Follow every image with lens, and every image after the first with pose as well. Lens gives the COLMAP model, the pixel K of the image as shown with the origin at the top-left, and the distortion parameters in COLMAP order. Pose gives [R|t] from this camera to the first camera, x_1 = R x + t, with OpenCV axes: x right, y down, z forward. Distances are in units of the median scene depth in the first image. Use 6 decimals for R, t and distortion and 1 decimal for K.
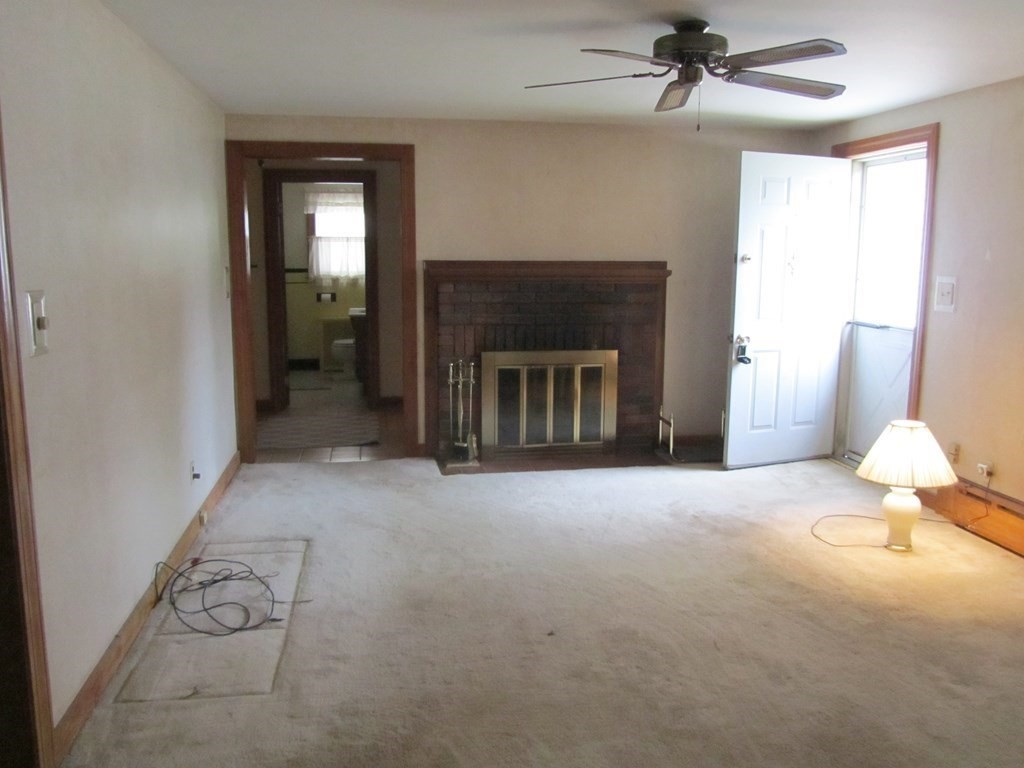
lens RADIAL K [[860.3, 0, 512.4], [0, 860.3, 385.7], [0, 0, 1]] dist [-0.036003, 0.000212]
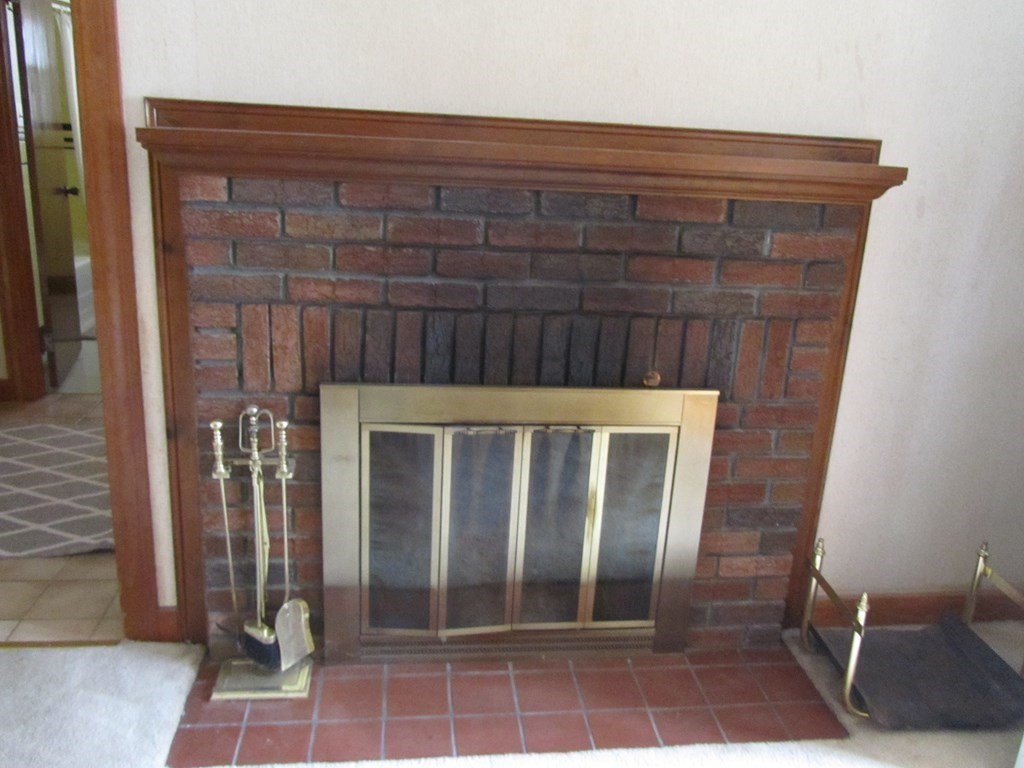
lens RADIAL K [[860.3, 0, 511.7], [0, 860.3, 380.5], [0, 0, 1]] dist [-0.036003, 0.000212]
pose [[0.998108, 0.059410, -0.015822, 0.044191], [-0.056633, 0.988599, 0.139515, -0.091359], [0.023931, -0.138355, 0.990094, 0.660628]]
